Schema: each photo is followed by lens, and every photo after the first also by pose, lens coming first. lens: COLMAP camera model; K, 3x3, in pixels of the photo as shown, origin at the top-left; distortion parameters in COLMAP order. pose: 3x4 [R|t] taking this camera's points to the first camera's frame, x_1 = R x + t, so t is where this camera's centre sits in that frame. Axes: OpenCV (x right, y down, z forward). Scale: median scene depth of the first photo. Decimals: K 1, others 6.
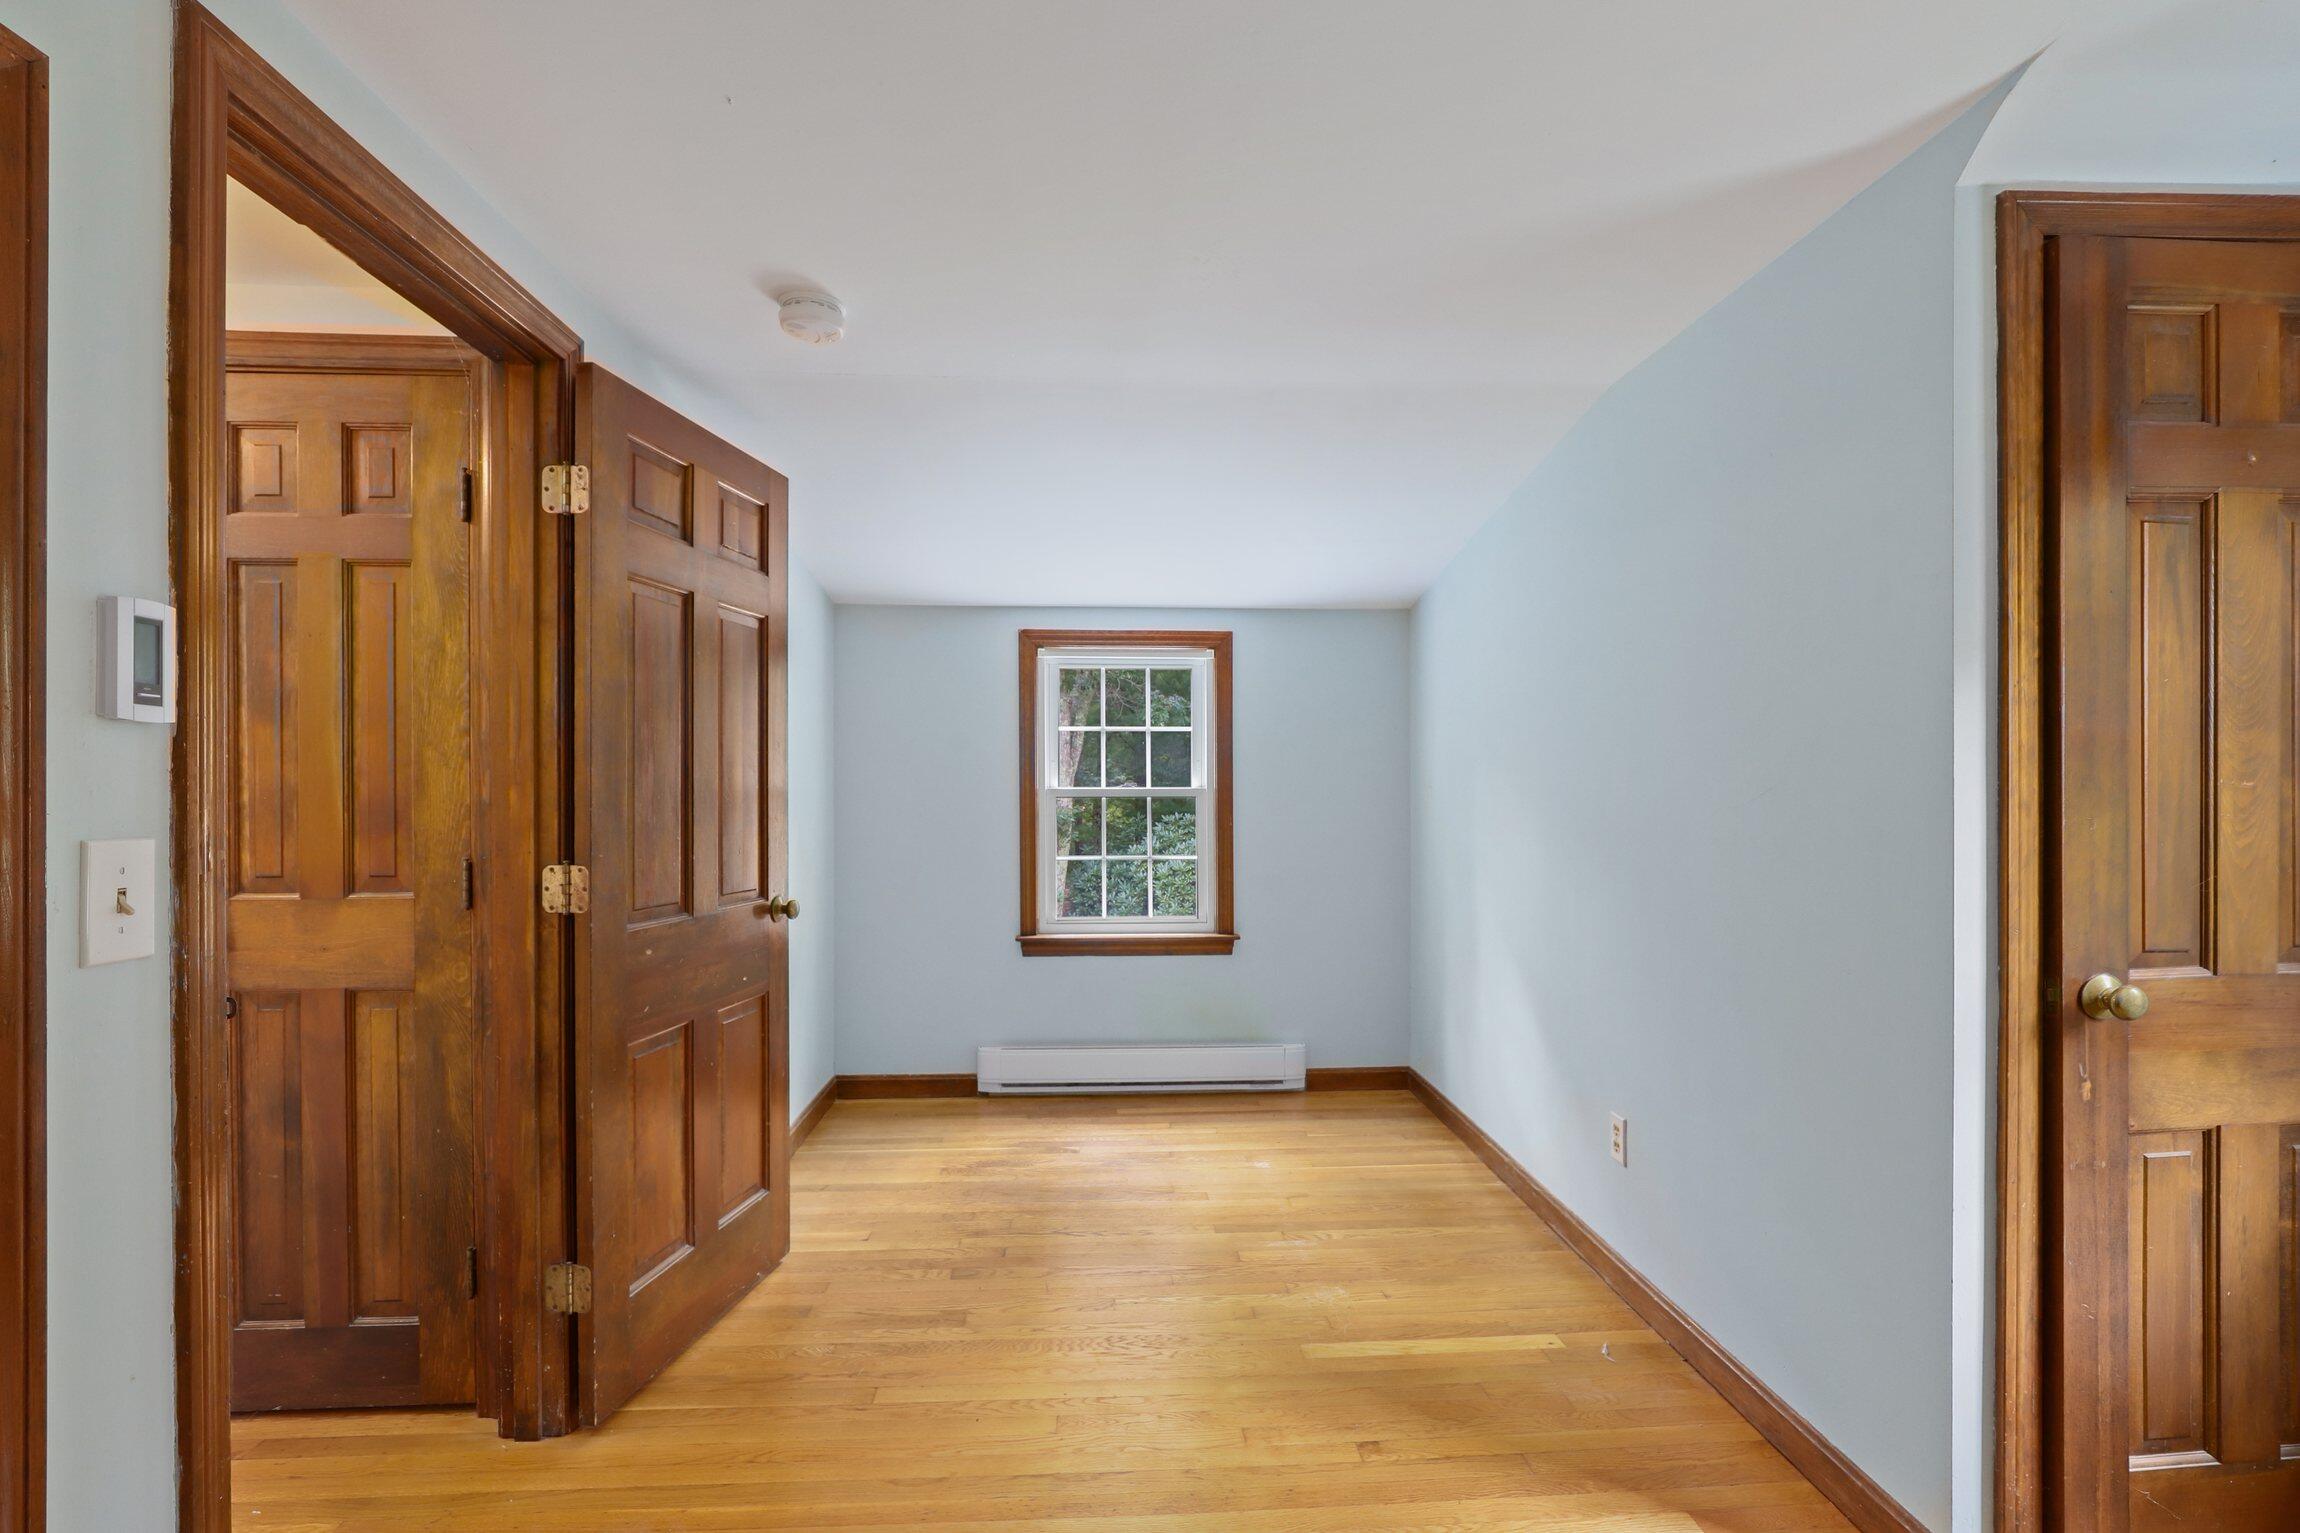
lens RADIAL K [[1061.5, 0, 1155.8], [0, 1061.5, 776.7], [0, 0, 1]] dist [-0.015447, 0.004393]
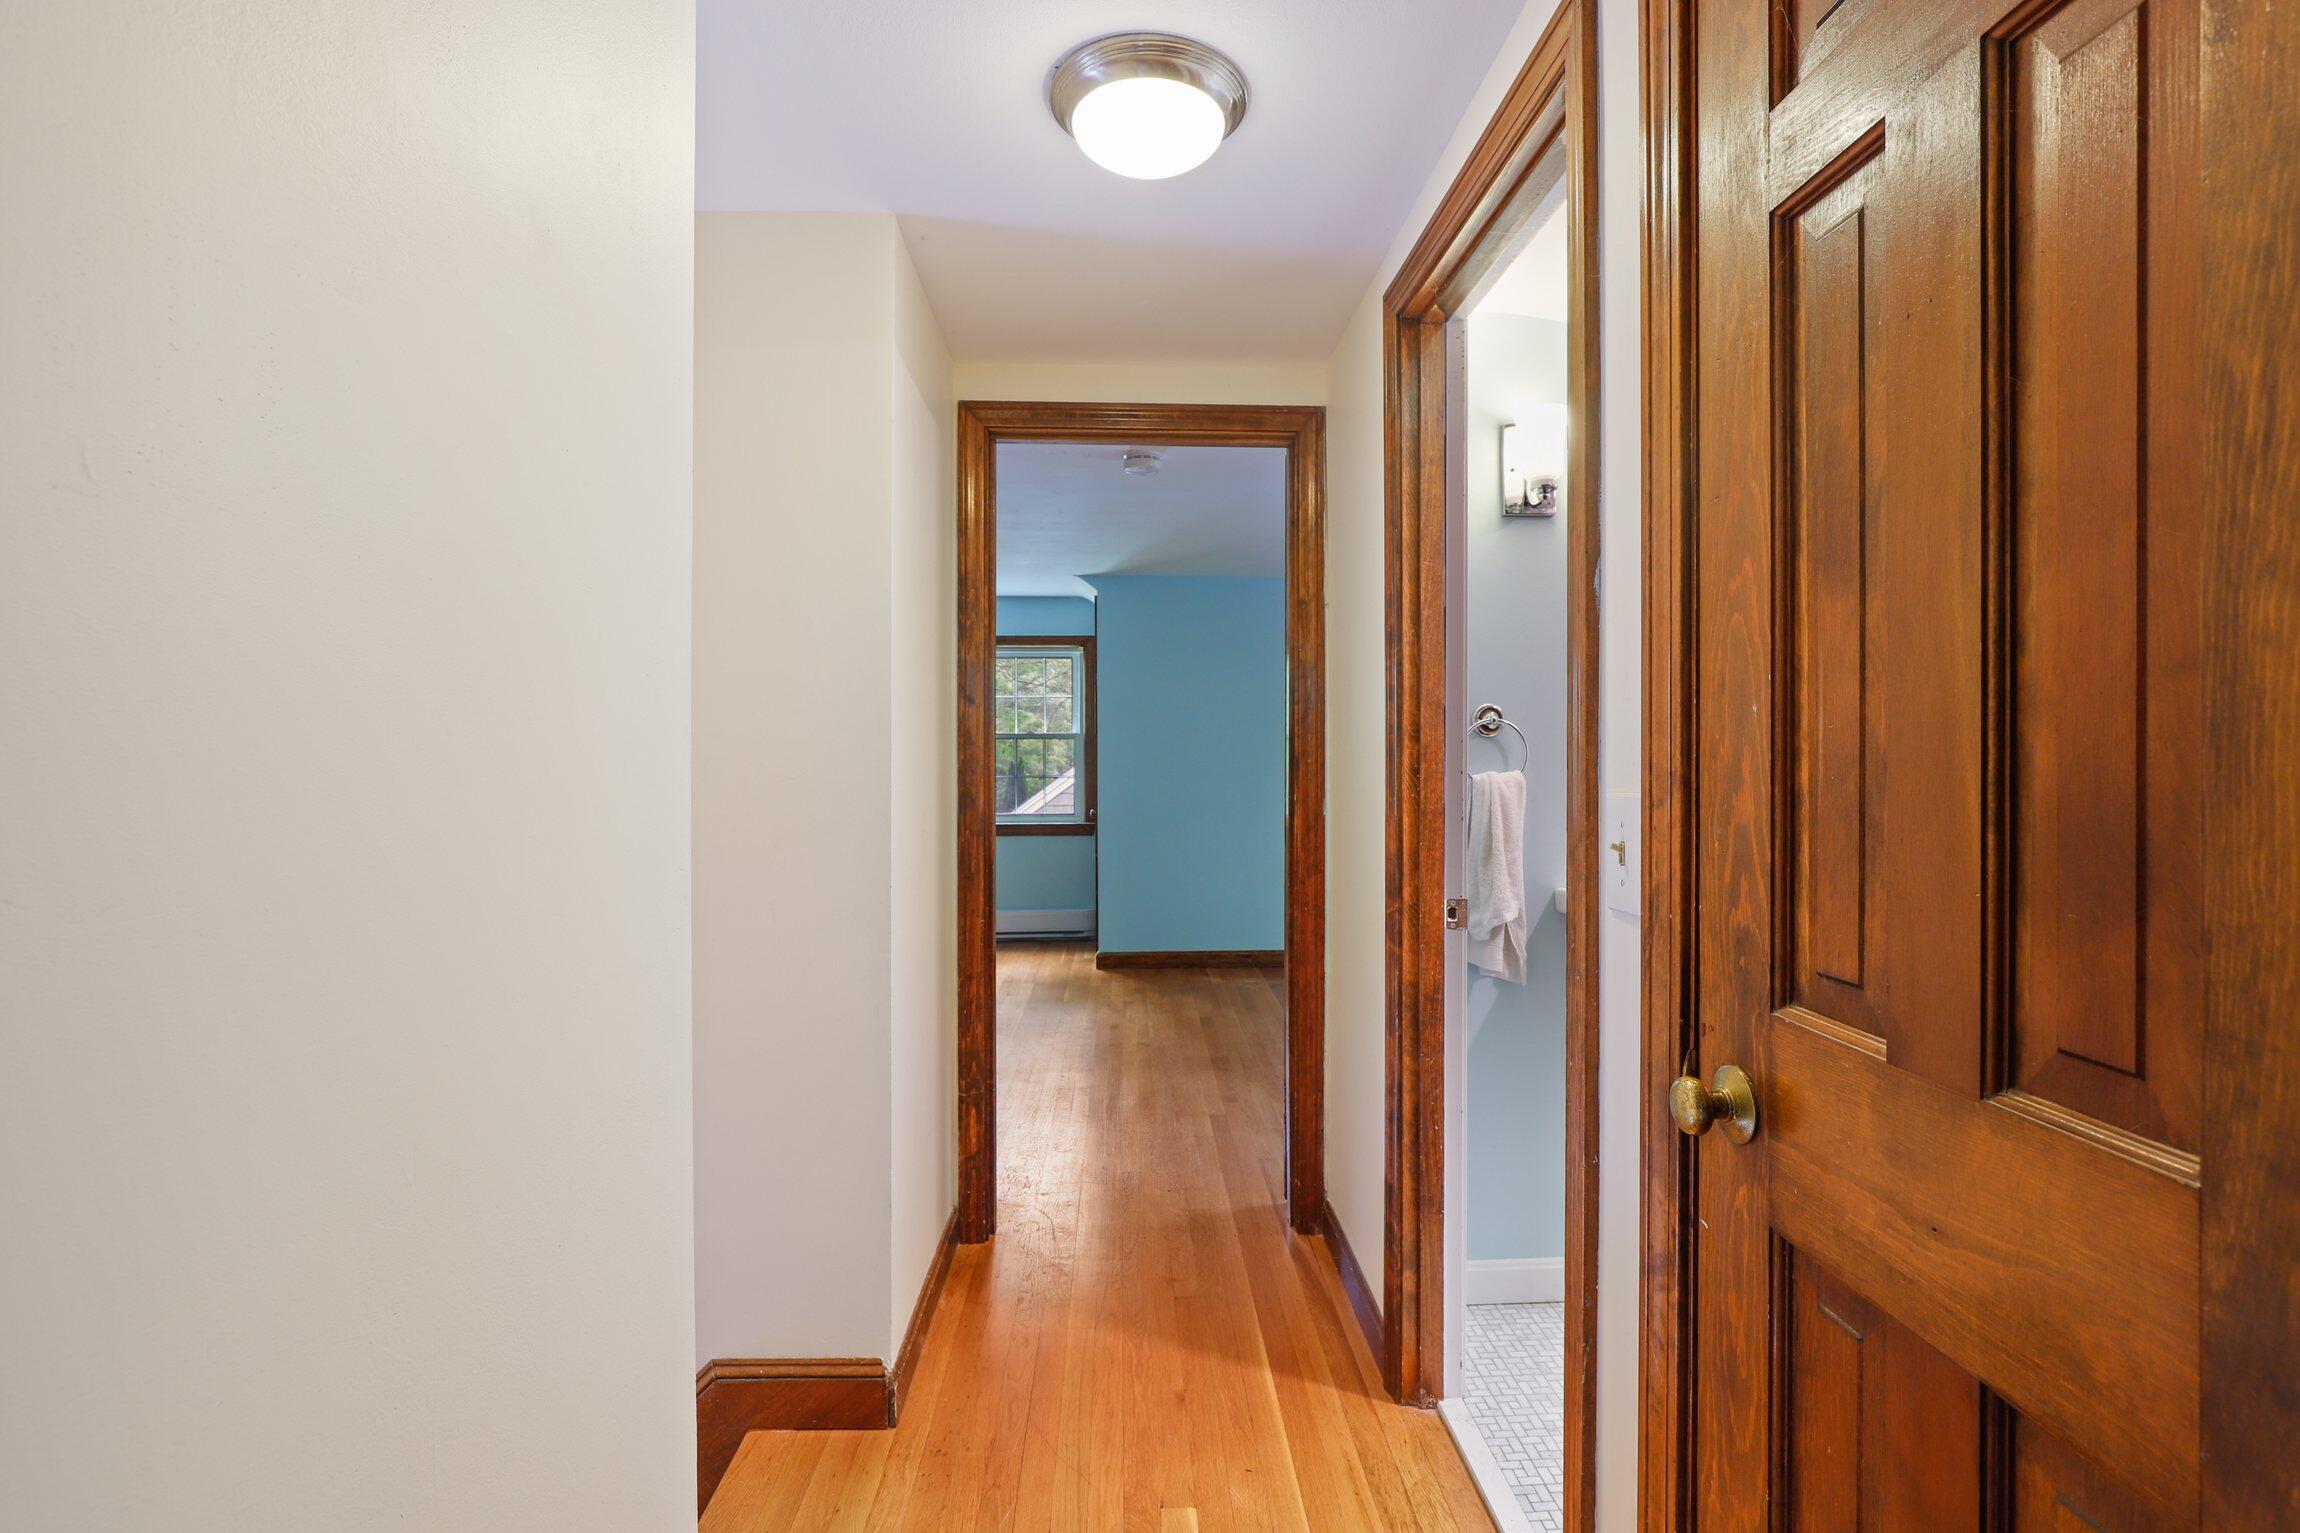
lens RADIAL K [[1061.5, 0, 1148.0], [0, 1061.5, 755.4], [0, 0, 1]] dist [-0.015447, 0.004393]
pose [[-0.032002, 0.004487, -0.999478, -0.443776], [0.004867, 0.999979, 0.004333, 0.008986], [0.999476, -0.004726, -0.032023, 0.755604]]
